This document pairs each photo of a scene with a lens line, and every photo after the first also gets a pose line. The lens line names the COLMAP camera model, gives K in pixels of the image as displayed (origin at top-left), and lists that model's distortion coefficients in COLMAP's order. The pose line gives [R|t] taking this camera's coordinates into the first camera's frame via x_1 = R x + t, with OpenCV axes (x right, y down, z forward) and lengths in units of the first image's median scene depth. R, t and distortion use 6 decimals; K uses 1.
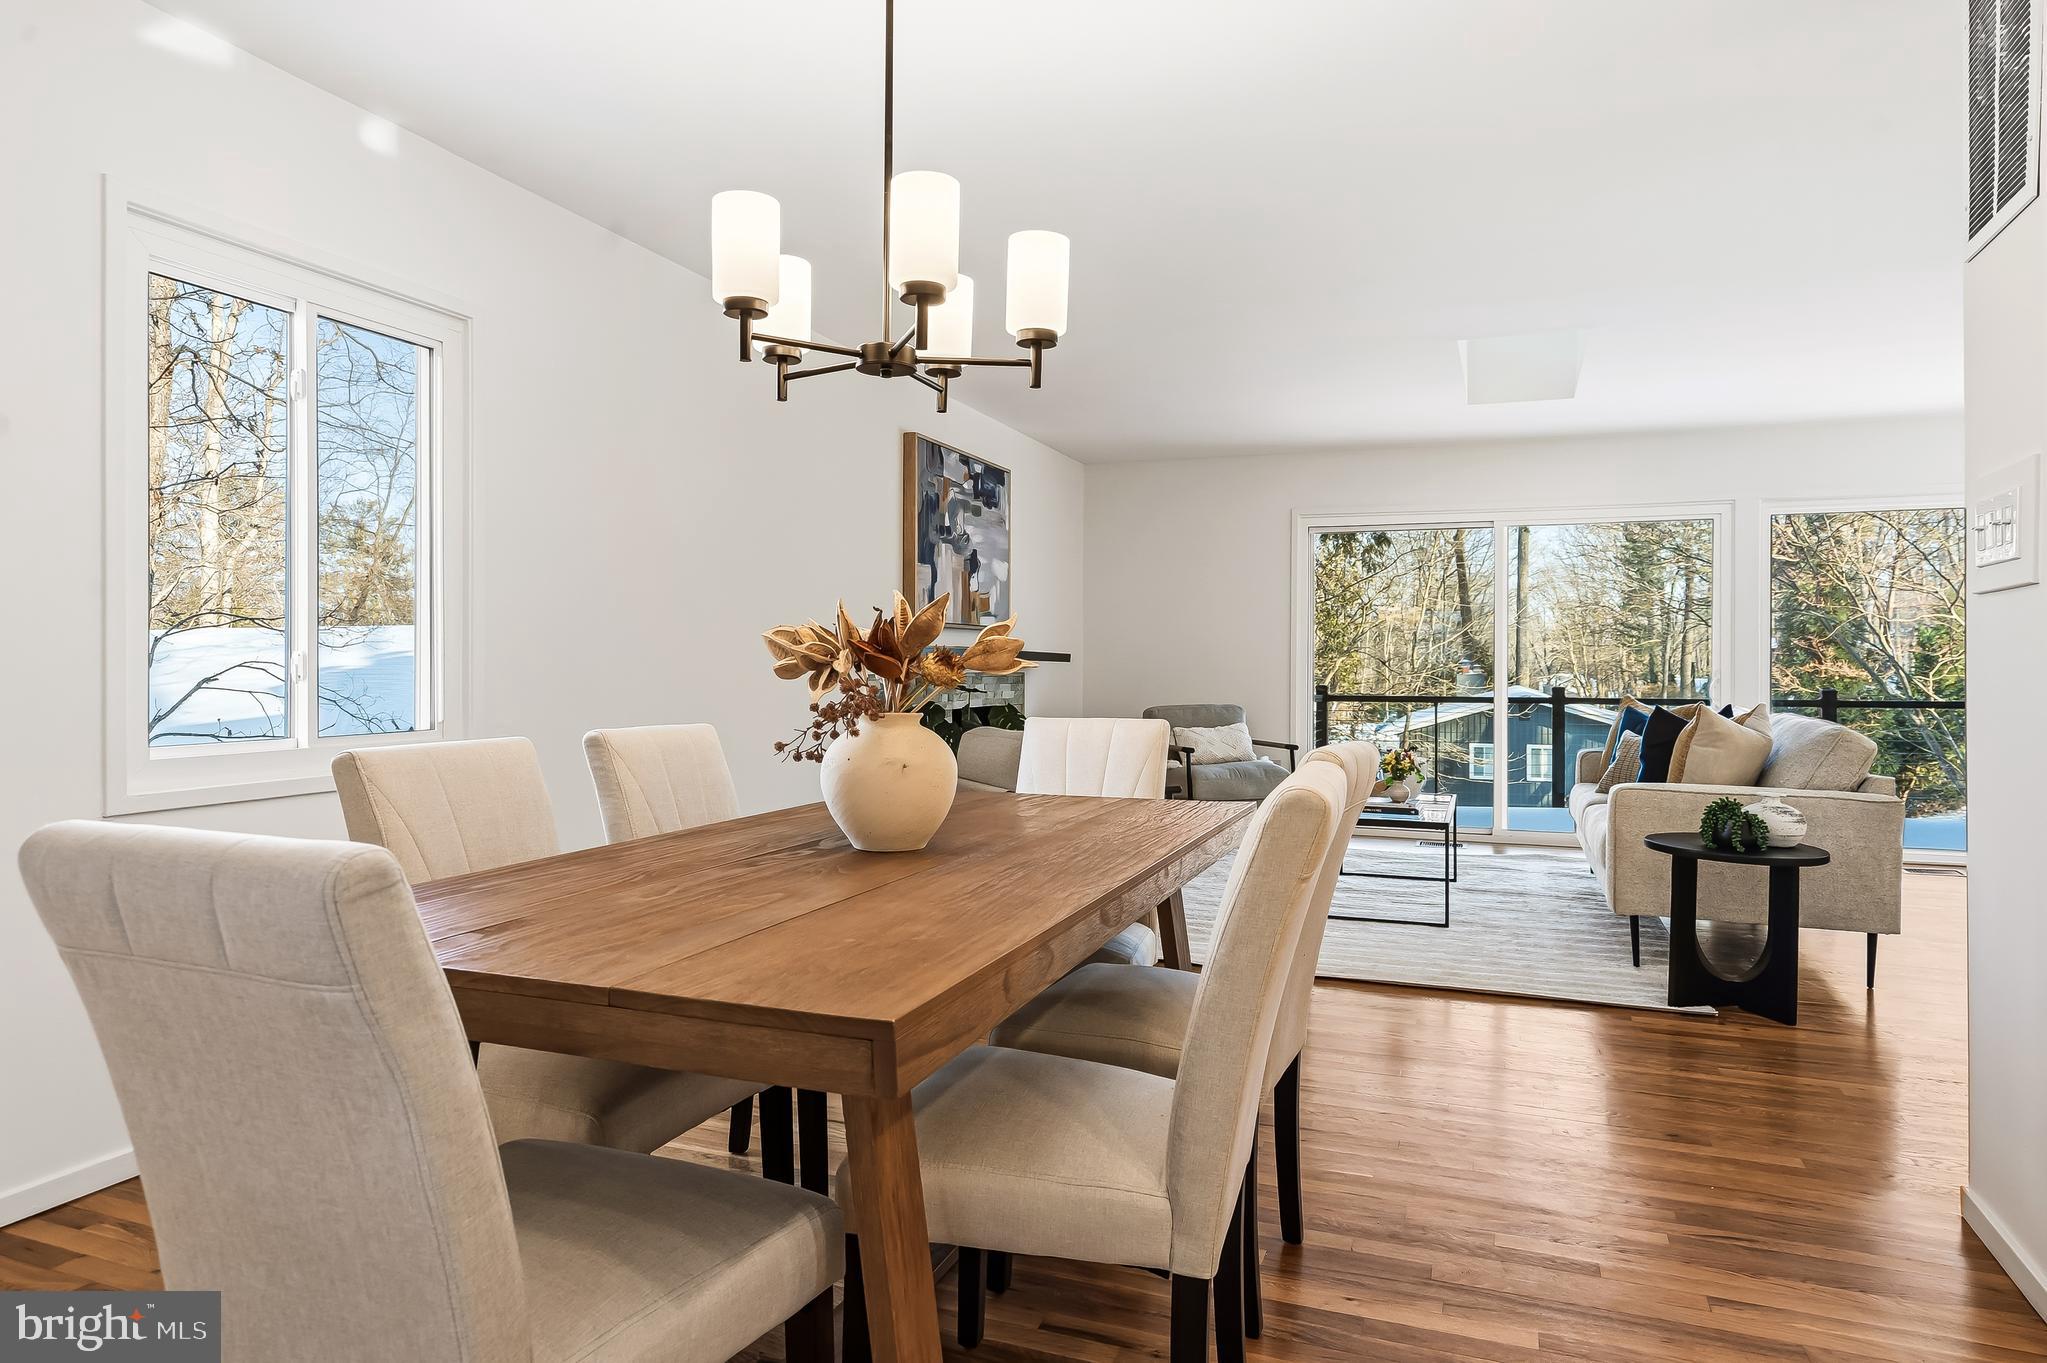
lens RADIAL K [[1244.4, 0, 1011.4], [0, 1244.4, 673.8], [0, 0, 1]] dist [0.008999, 0.001023]
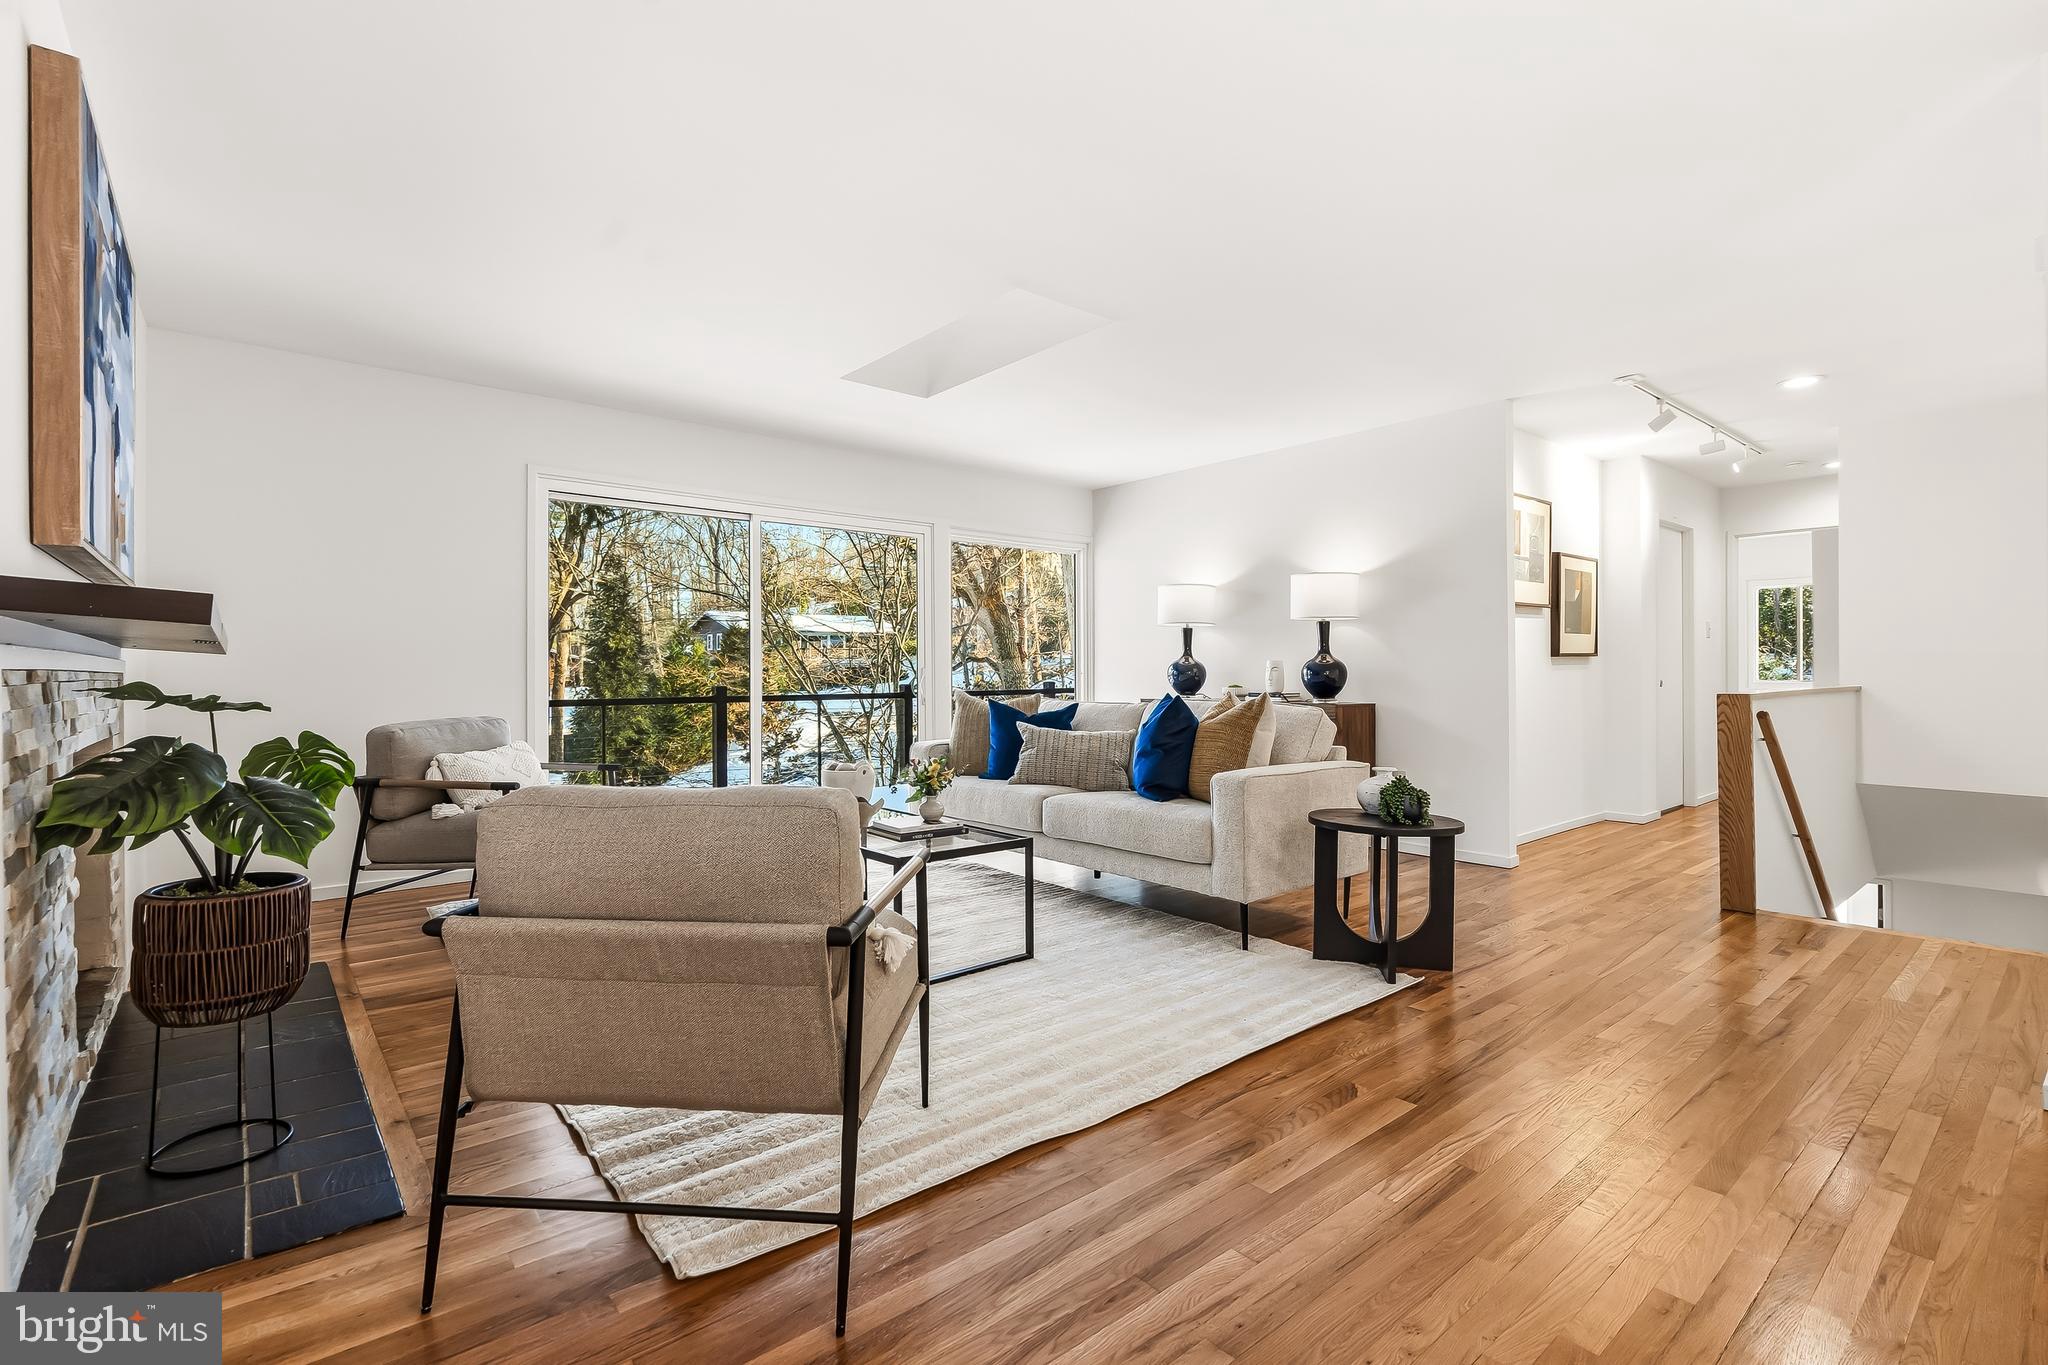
lens RADIAL K [[944.2, 0, 1031.2], [0, 944.2, 672.8], [0, 0, 1]] dist [-0.003584, 0.002412]
pose [[0.477429, -0.004519, 0.878659, -0.174193], [0.011018, 0.999939, -0.000843, 0.004170], [-0.878601, 0.010083, 0.477450, 0.527362]]
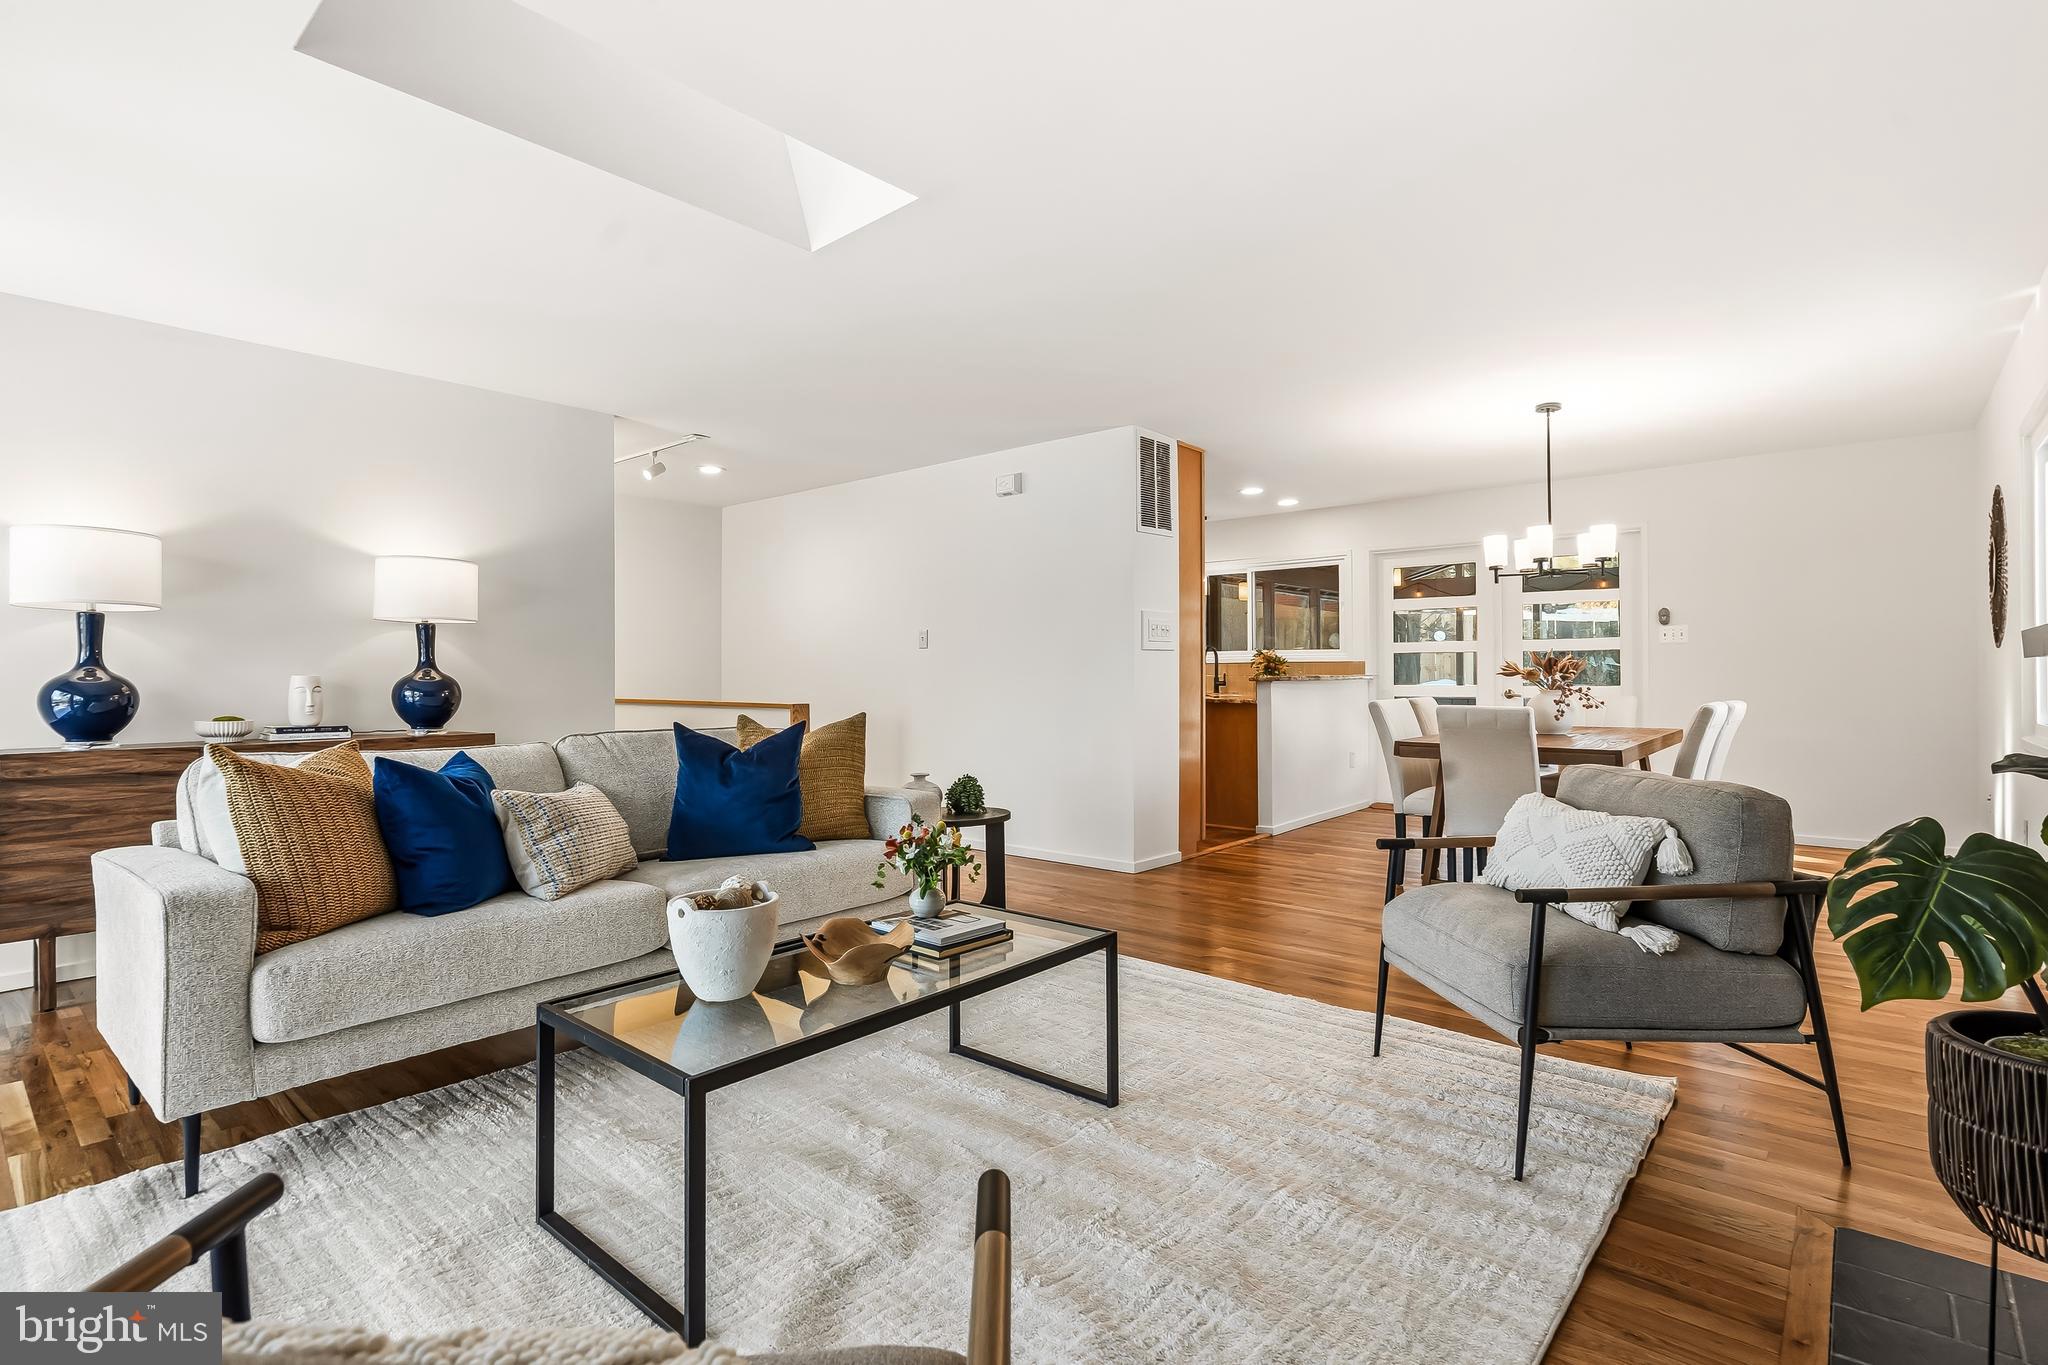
lens RADIAL K [[944.2, 0, 1037.8], [0, 944.2, 668.1], [0, 0, 1]] dist [-0.003584, 0.002412]
pose [[-0.939786, 0.003923, 0.341740, 0.093016], [0.003800, 0.999992, -0.001031, -0.007918], [-0.341741, 0.000330, -0.939794, 1.135132]]
